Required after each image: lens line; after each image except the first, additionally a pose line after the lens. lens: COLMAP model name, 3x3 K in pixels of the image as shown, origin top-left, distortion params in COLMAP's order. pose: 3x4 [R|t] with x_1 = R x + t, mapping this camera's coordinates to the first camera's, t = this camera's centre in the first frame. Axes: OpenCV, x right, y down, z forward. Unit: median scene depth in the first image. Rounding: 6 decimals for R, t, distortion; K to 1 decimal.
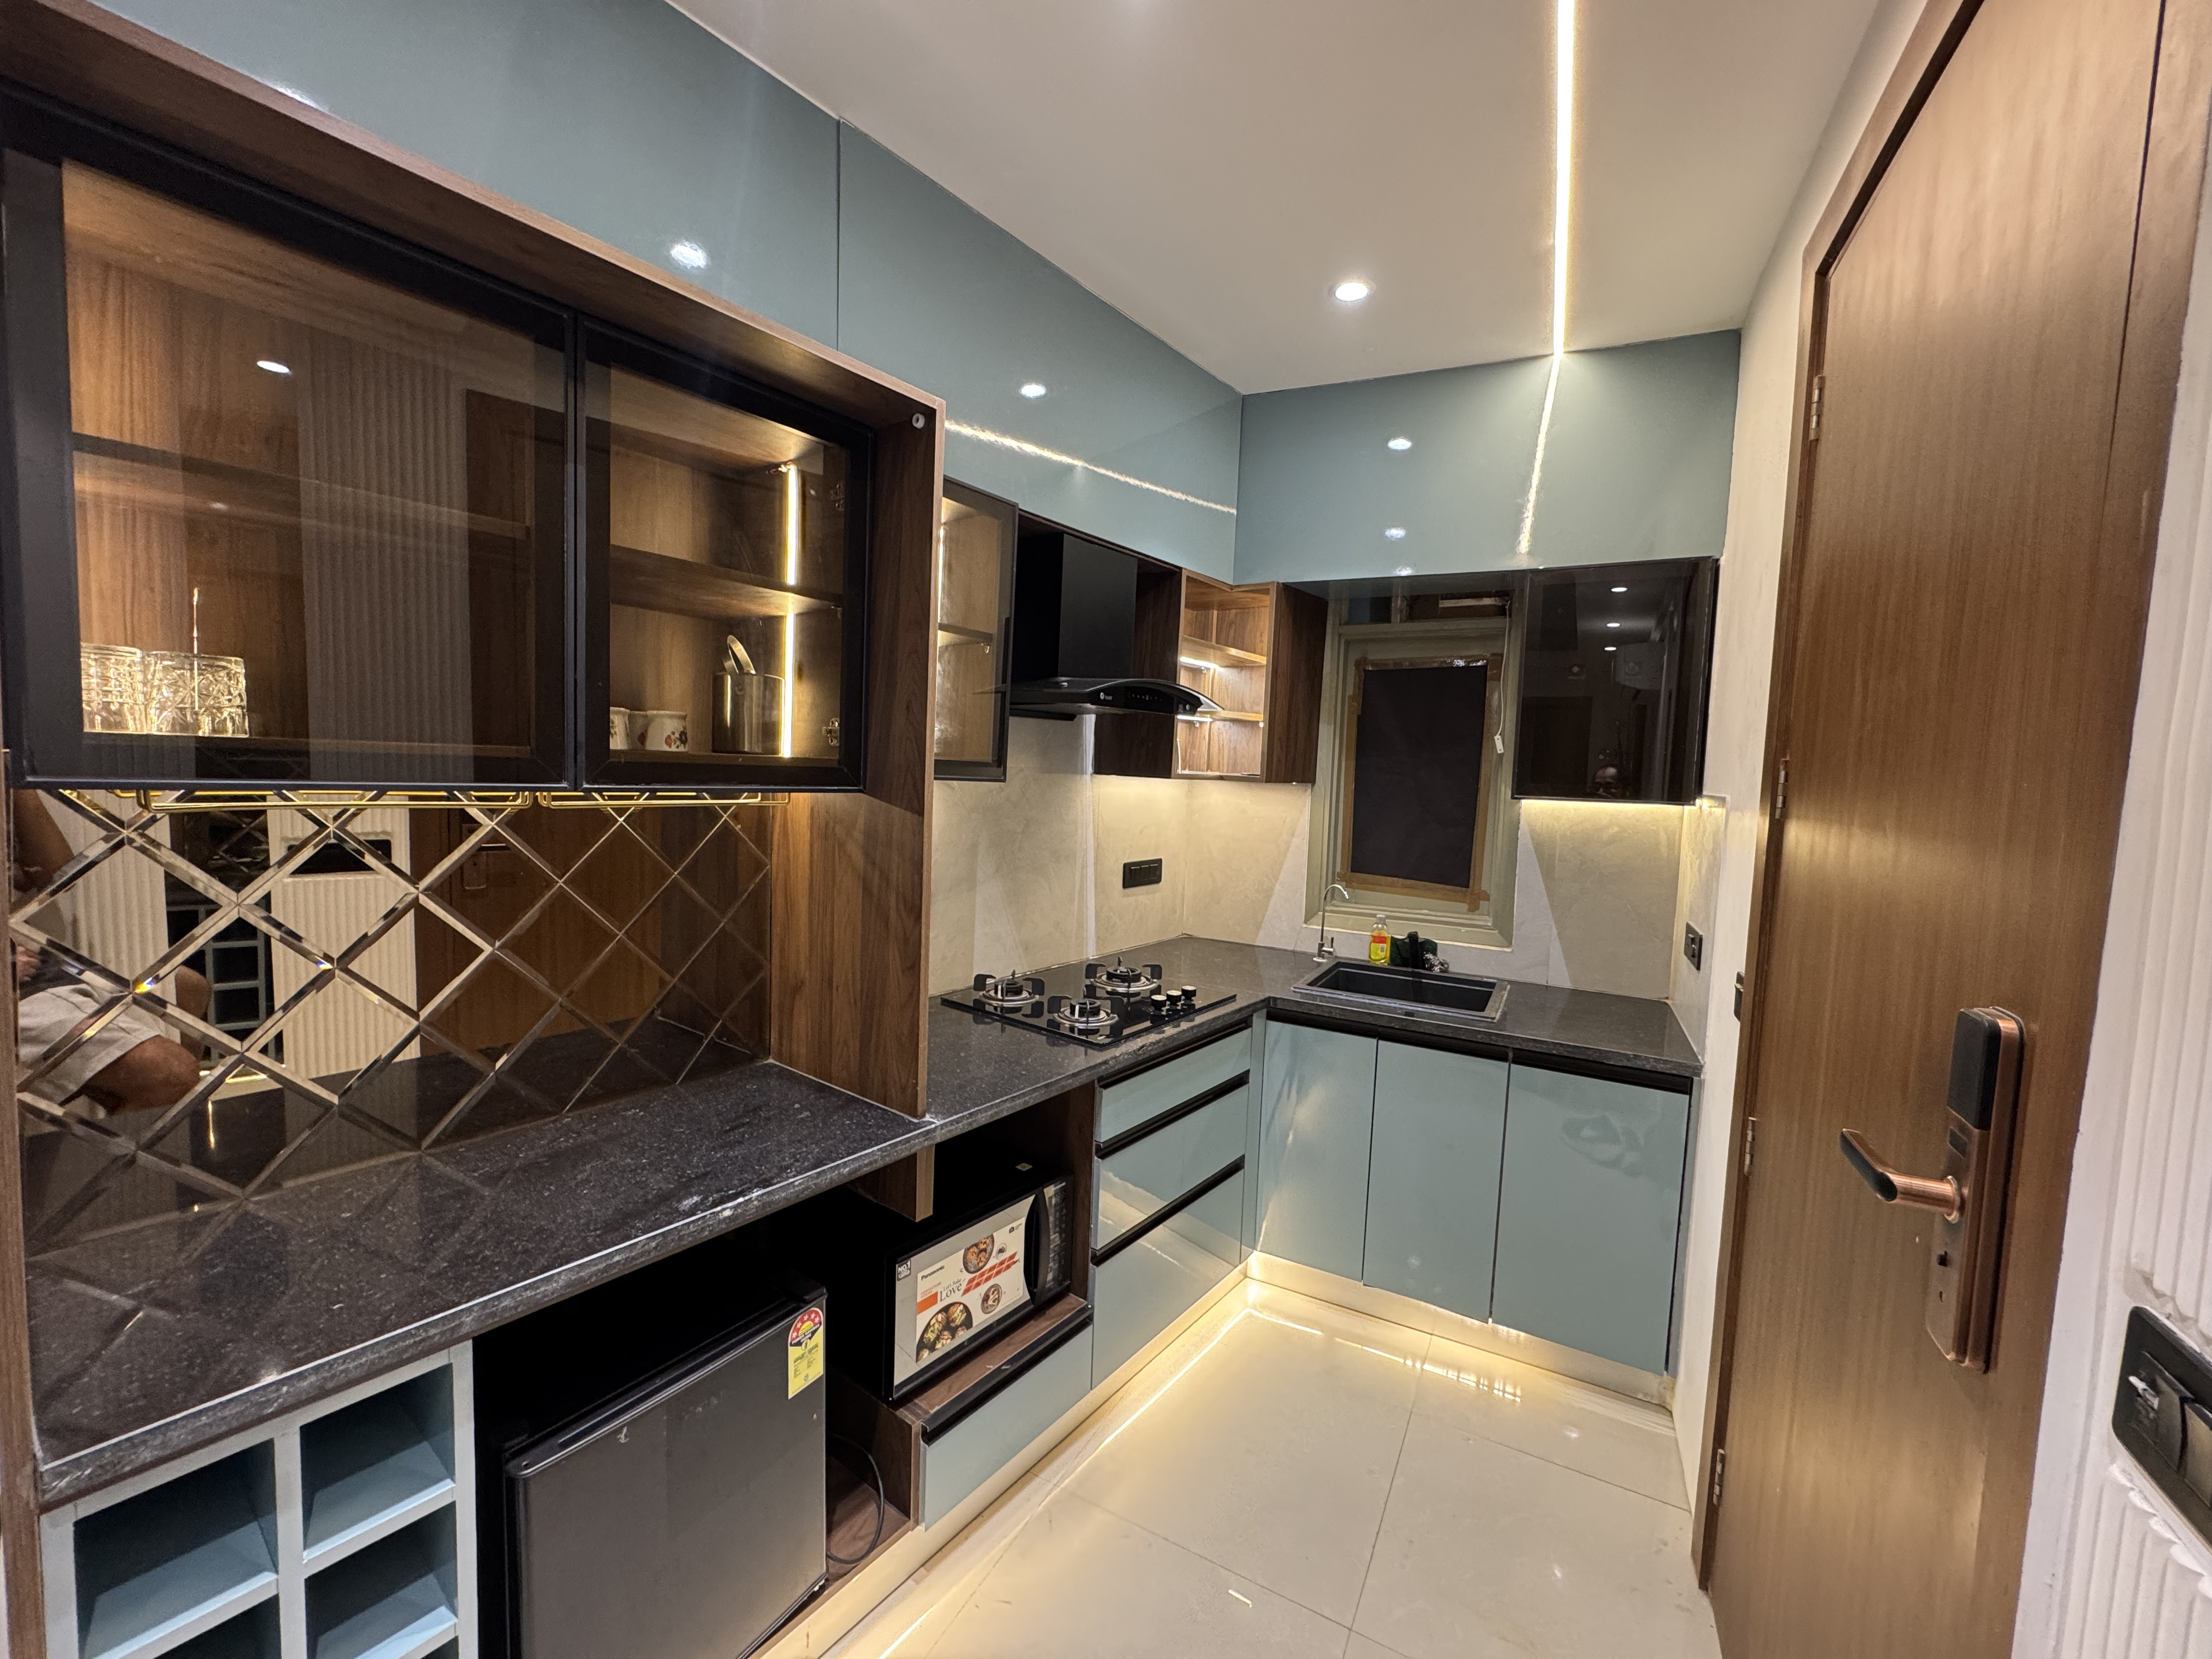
lens RADIAL K [[879.4, 0, 1095.3], [0, 879.4, 836.0], [0, 0, 1]] dist [-0.002910, 0.000508]
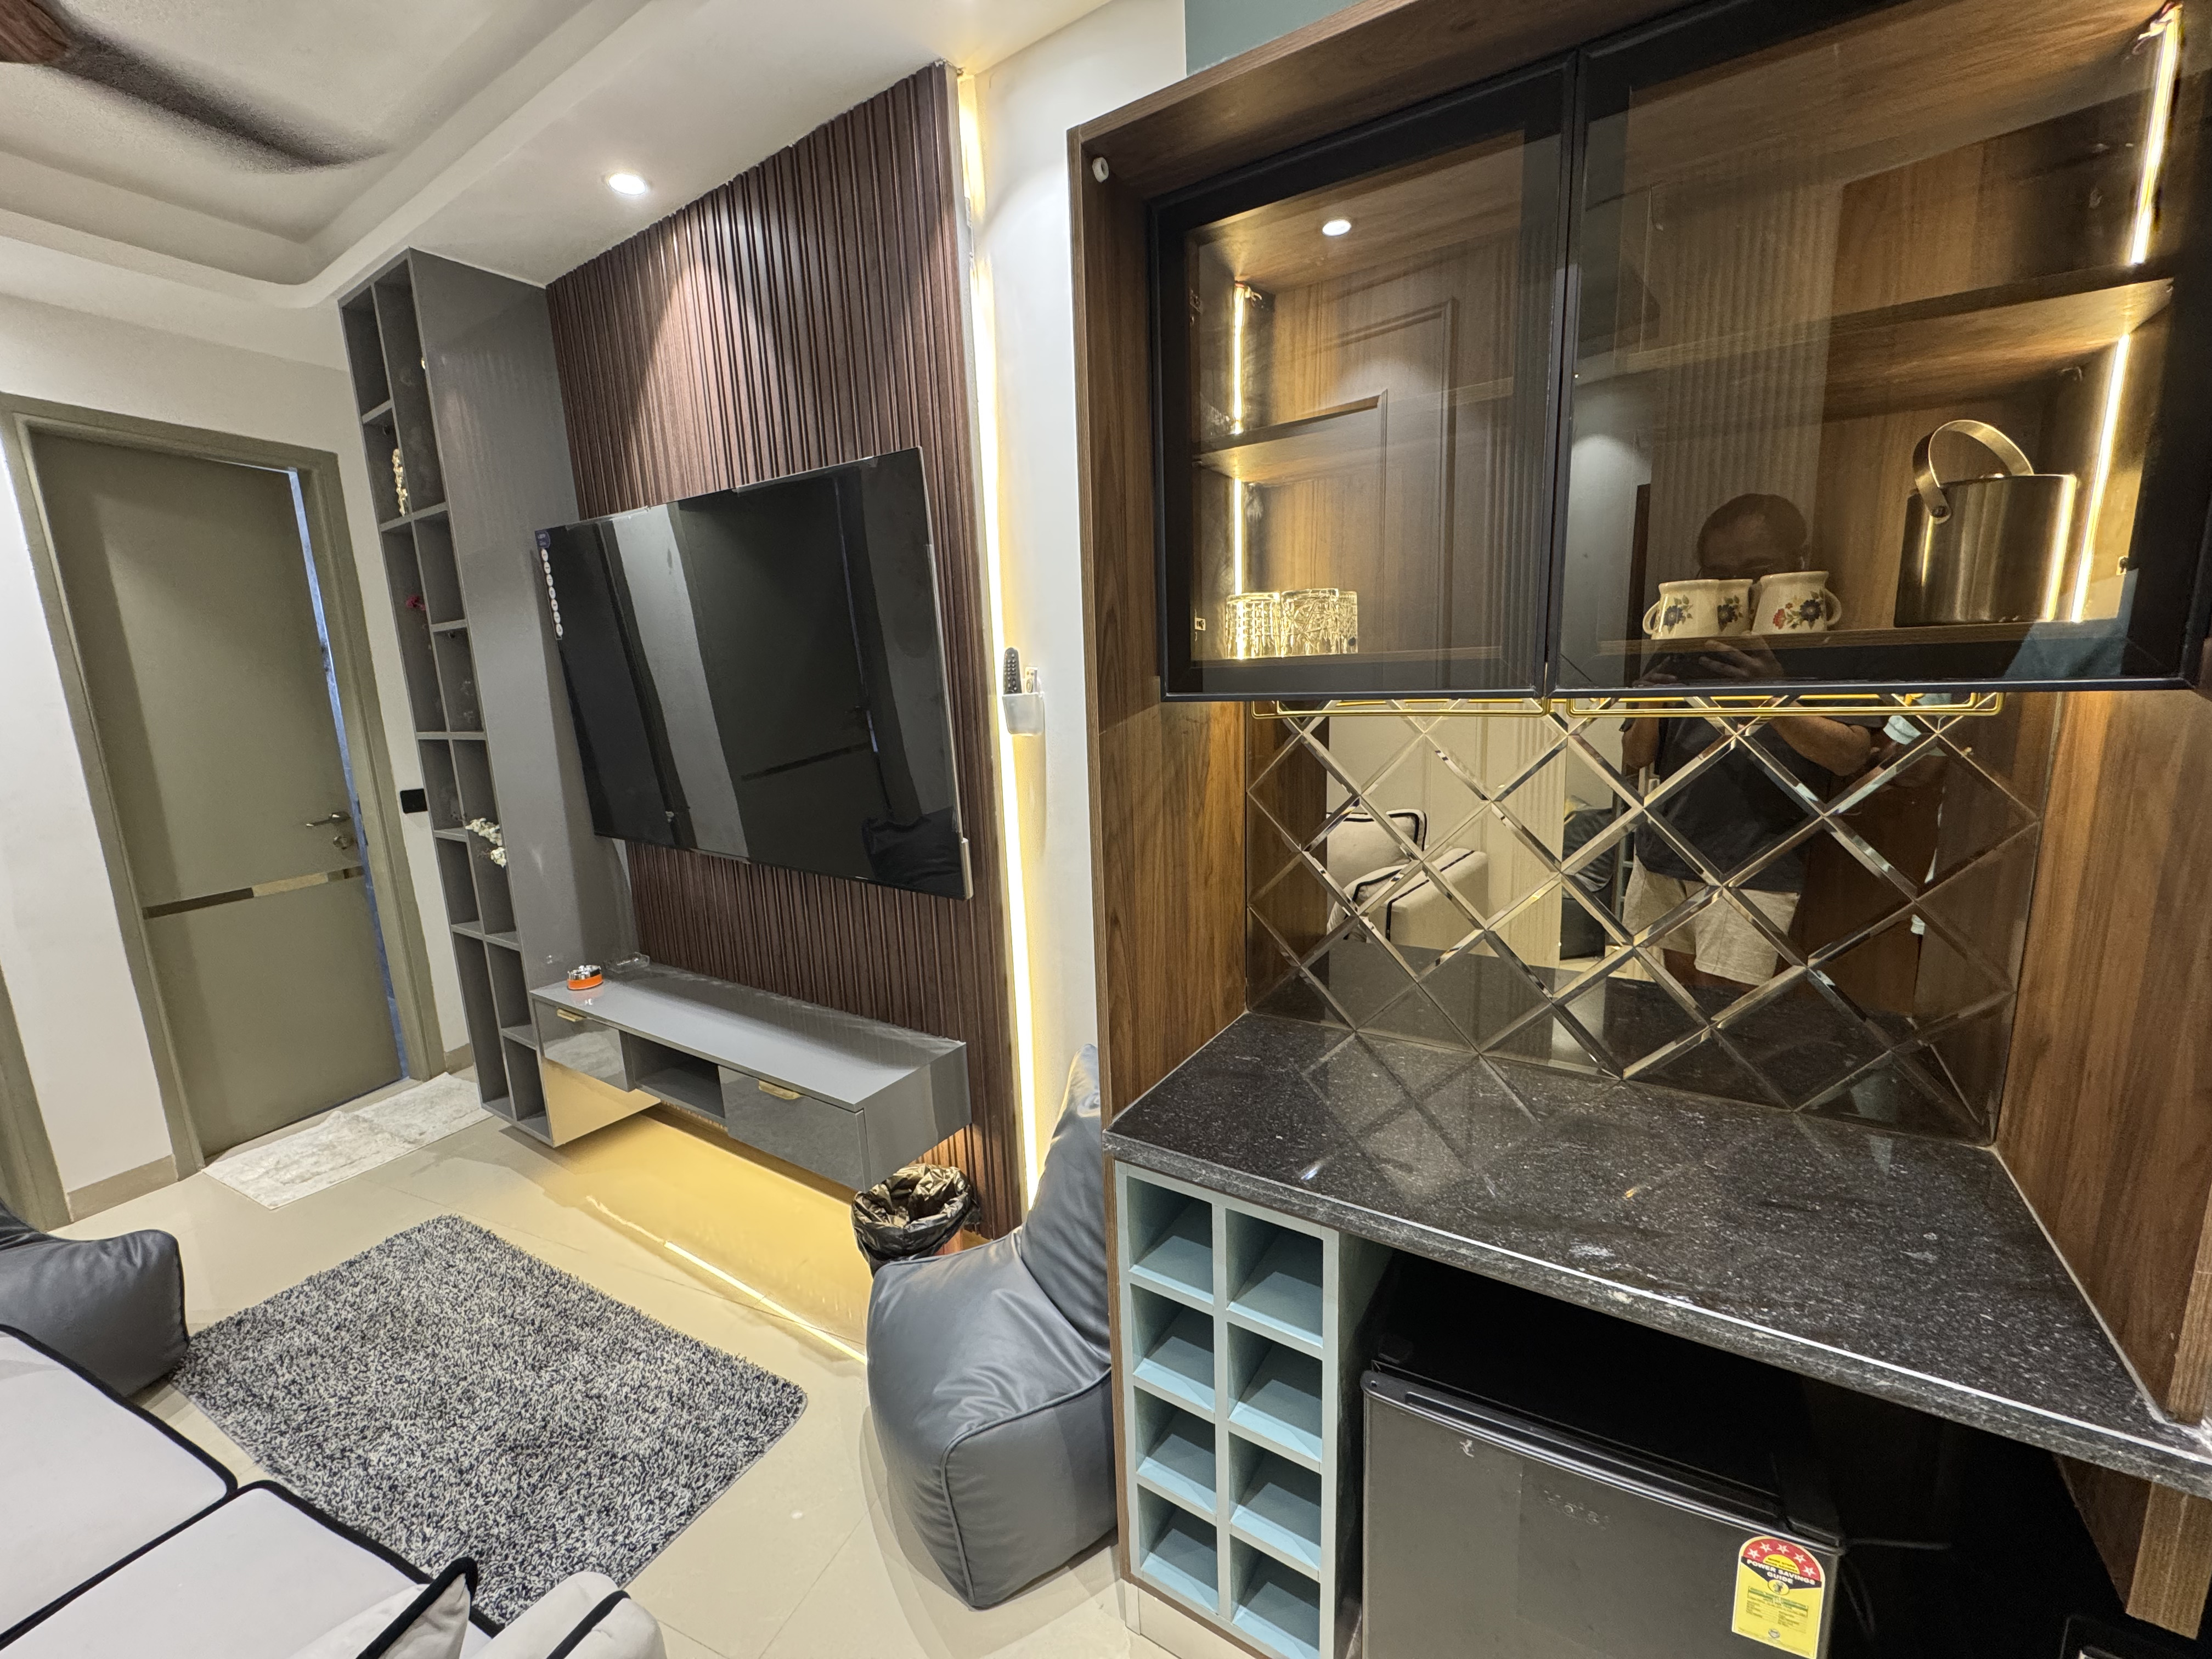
lens RADIAL K [[879.4, 0, 1104.2], [0, 879.4, 830.7], [0, 0, 1]] dist [-0.002910, 0.000508]
pose [[0.083010, 0.135872, -0.987243, 0.180448], [-0.028376, 0.990582, 0.133945, -0.024723], [0.996145, 0.016895, 0.086084, 0.477758]]
